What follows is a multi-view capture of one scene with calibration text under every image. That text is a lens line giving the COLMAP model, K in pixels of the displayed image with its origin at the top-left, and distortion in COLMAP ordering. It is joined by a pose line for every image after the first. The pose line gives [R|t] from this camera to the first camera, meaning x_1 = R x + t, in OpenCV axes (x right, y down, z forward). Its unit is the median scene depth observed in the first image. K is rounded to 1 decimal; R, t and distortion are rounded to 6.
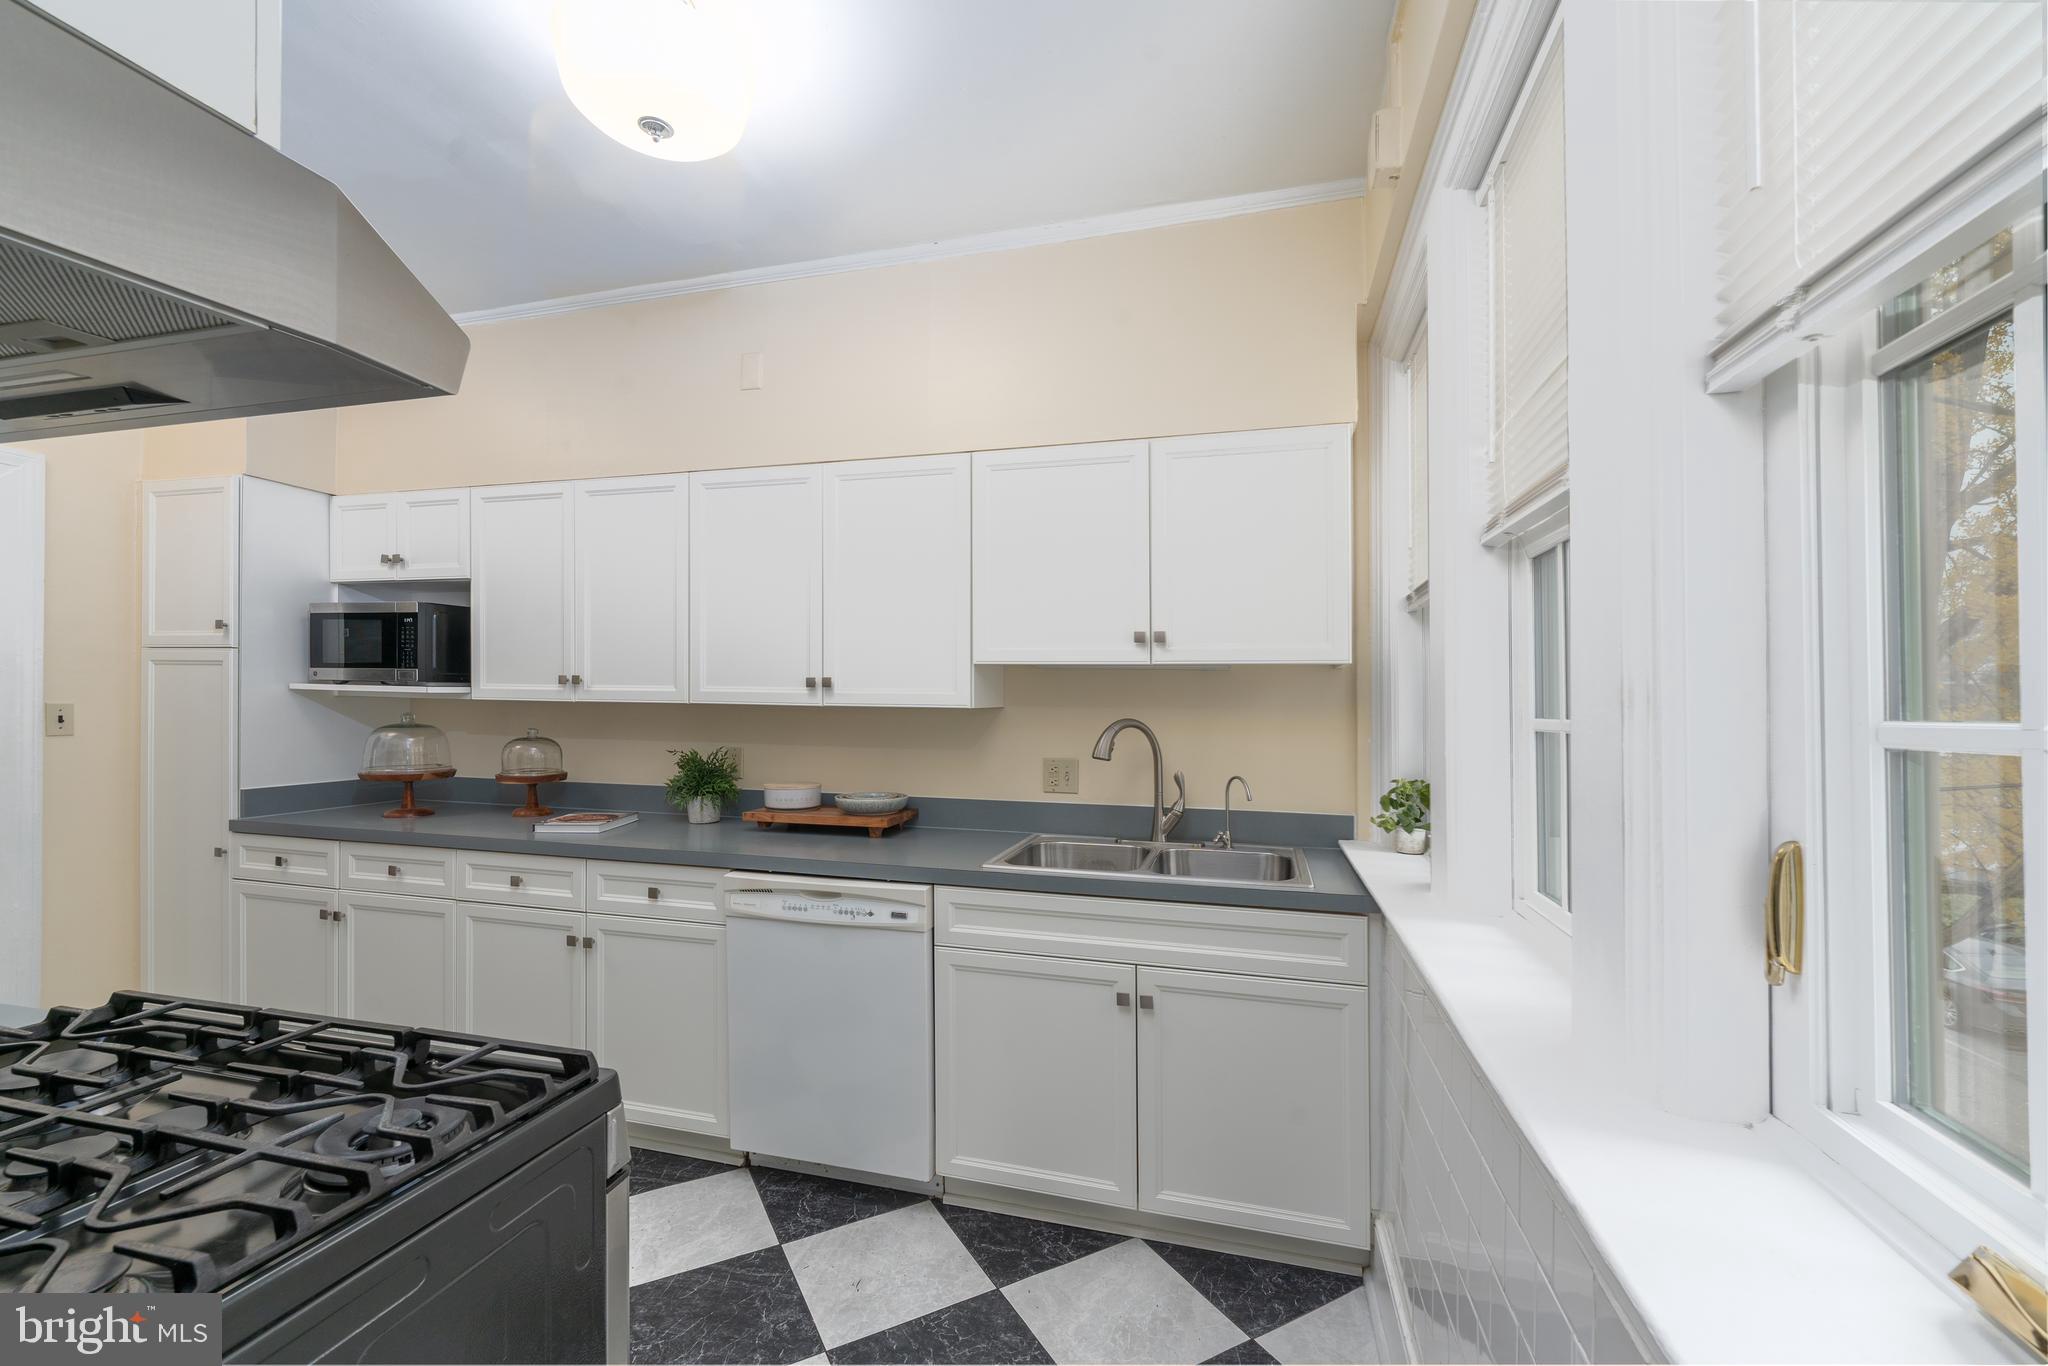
lens RADIAL K [[833.3, 0, 1026.5], [0, 833.3, 689.7], [0, 0, 1]] dist [0.000440, 0.000209]
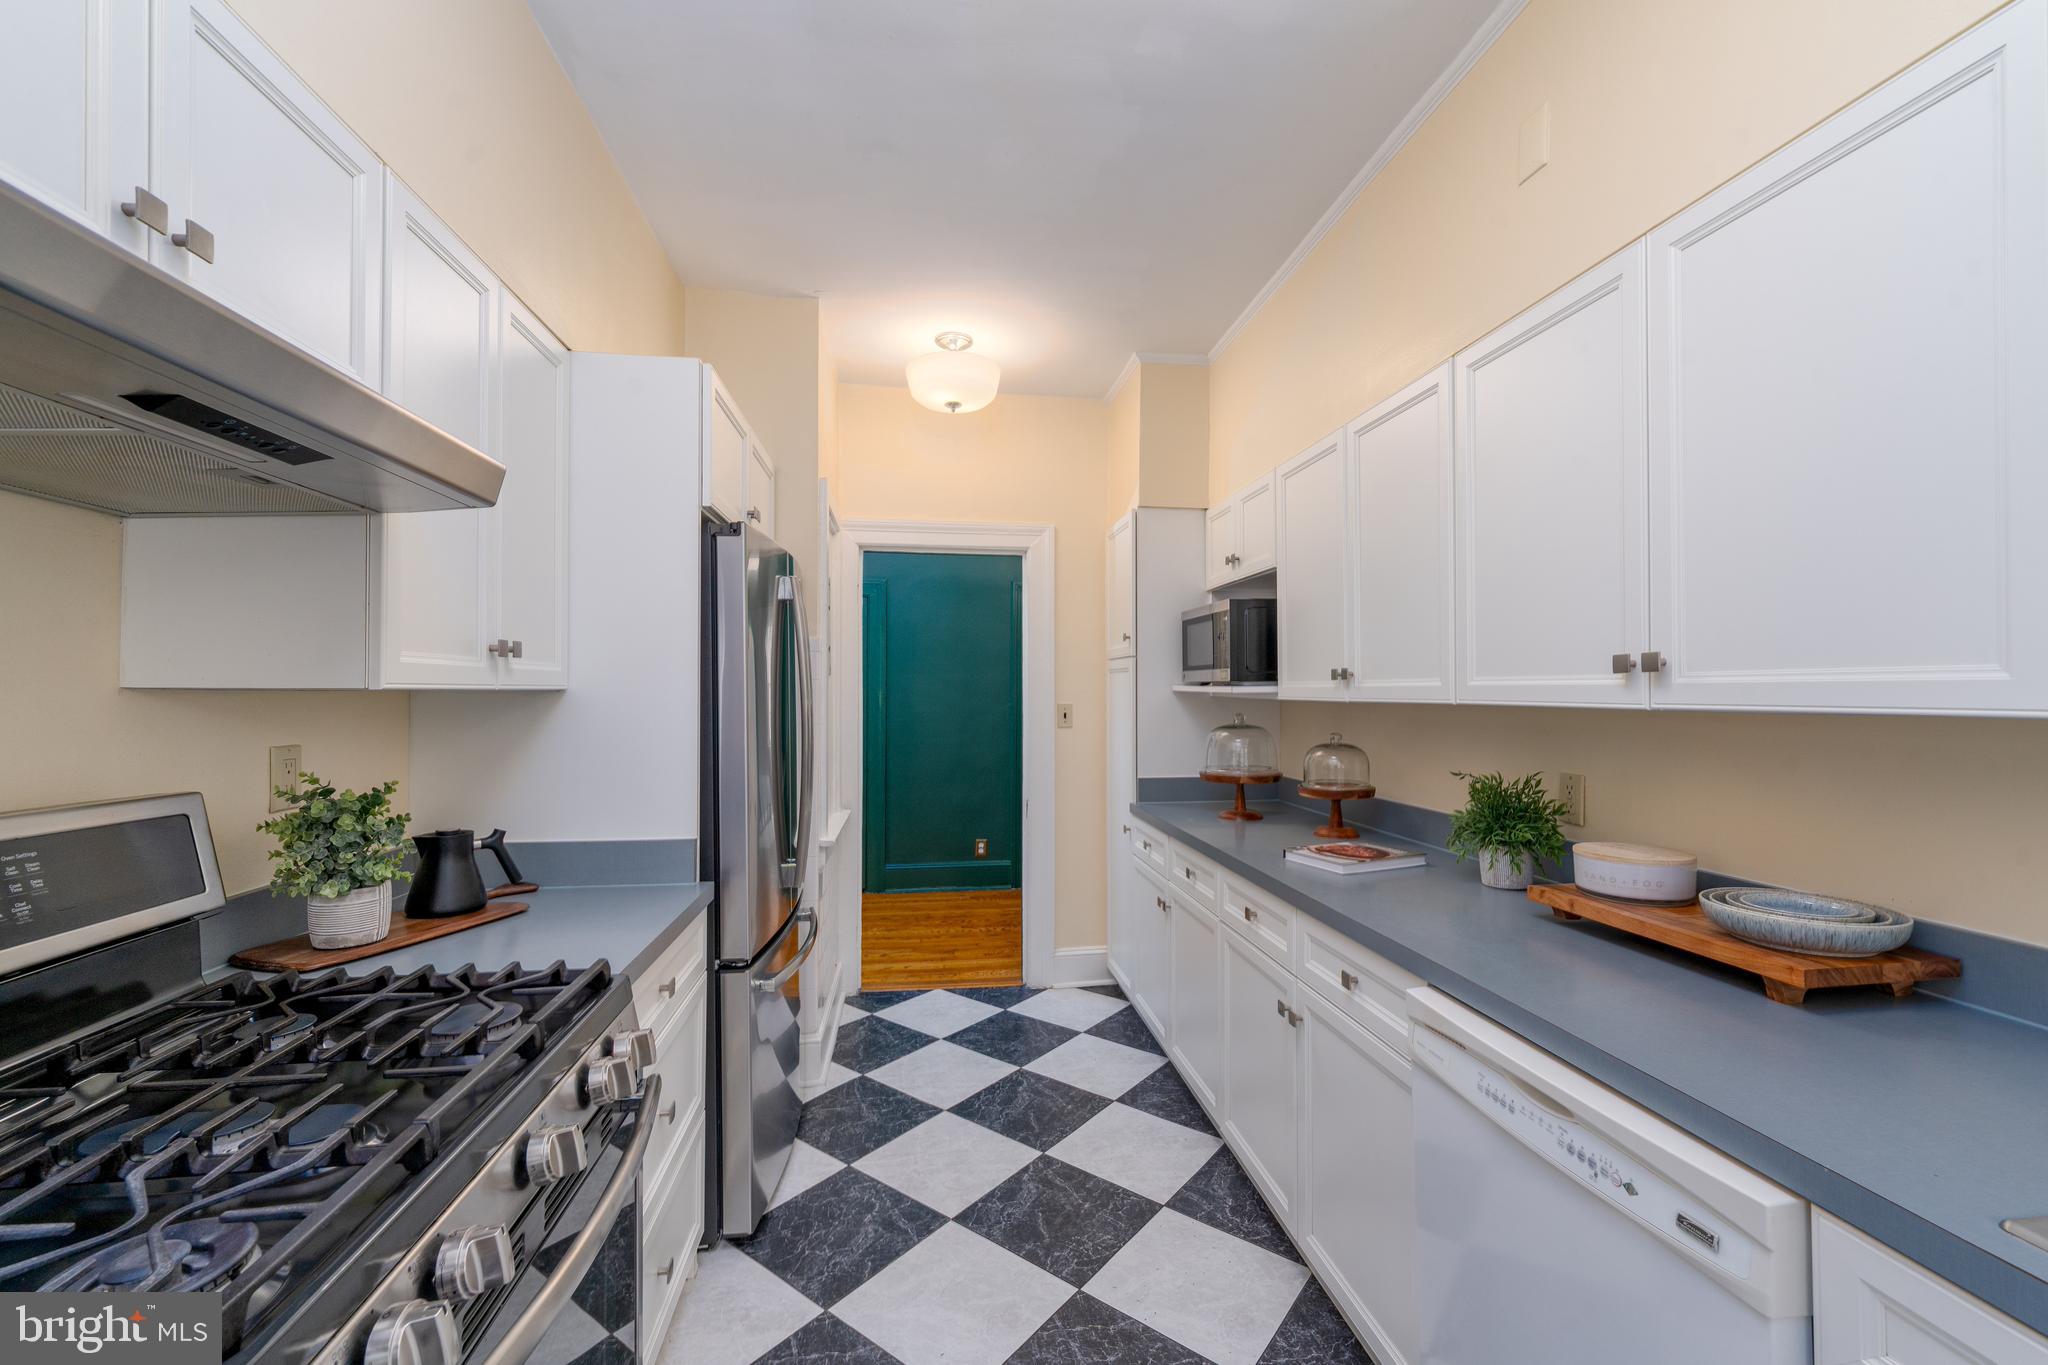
lens RADIAL K [[833.3, 0, 1021.6], [0, 833.3, 699.1], [0, 0, 1]] dist [0.000440, 0.000209]
pose [[0.381747, -0.006009, -0.924247, 0.072709], [0.019841, 0.999802, 0.001694, 0.004643], [0.924054, -0.018985, 0.381790, 0.413195]]
